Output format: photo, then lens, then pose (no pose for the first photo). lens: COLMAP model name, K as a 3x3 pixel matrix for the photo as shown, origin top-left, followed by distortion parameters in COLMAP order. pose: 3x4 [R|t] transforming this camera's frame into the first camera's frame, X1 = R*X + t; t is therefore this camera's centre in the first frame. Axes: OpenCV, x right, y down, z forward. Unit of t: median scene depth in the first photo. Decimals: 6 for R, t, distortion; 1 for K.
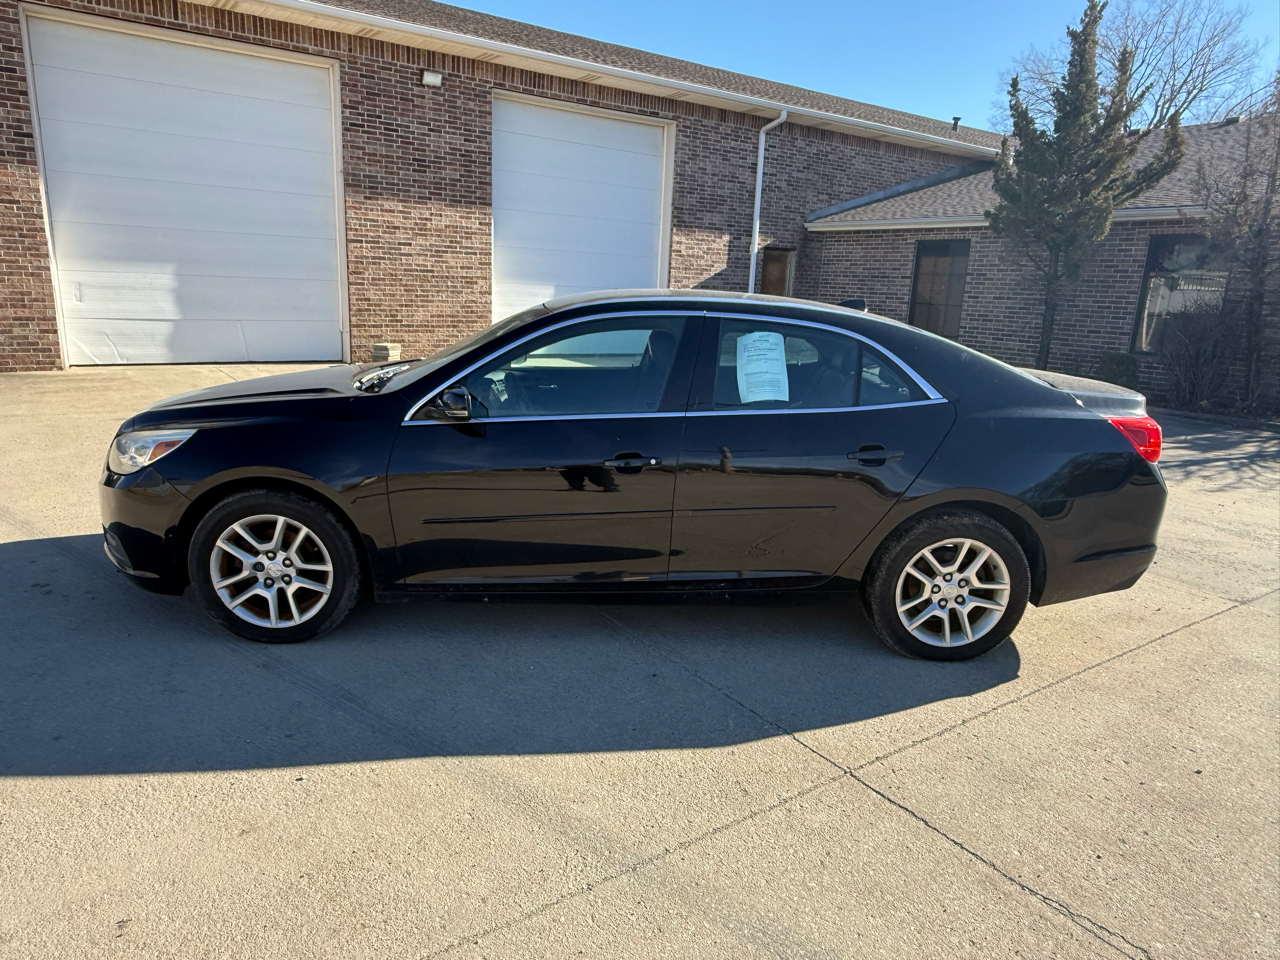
lens RADIAL K [[838.4, 0, 631.3], [0, 838.4, 488.0], [0, 0, 1]] dist [-0.019296, 0.014634]
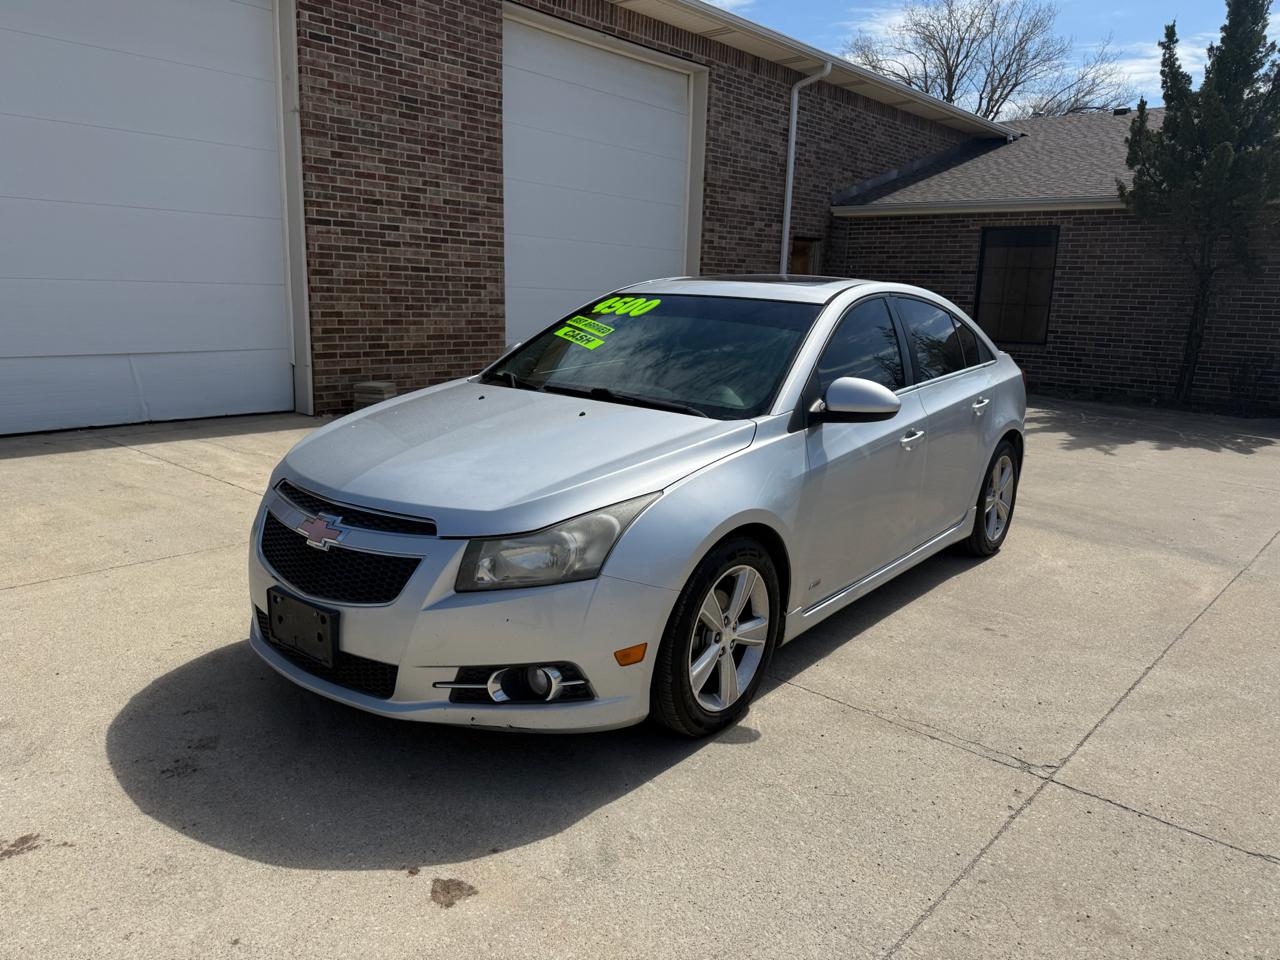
lens RADIAL K [[917.8, 0, 637.1], [0, 917.8, 472.4], [0, 0, 1]] dist [0.007627, -0.019258]
pose [[0.966962, -0.062074, 0.247247, -0.265338], [0.070560, 0.997179, -0.025603, -0.069466], [-0.244961, 0.042203, 0.968614, 0.265894]]
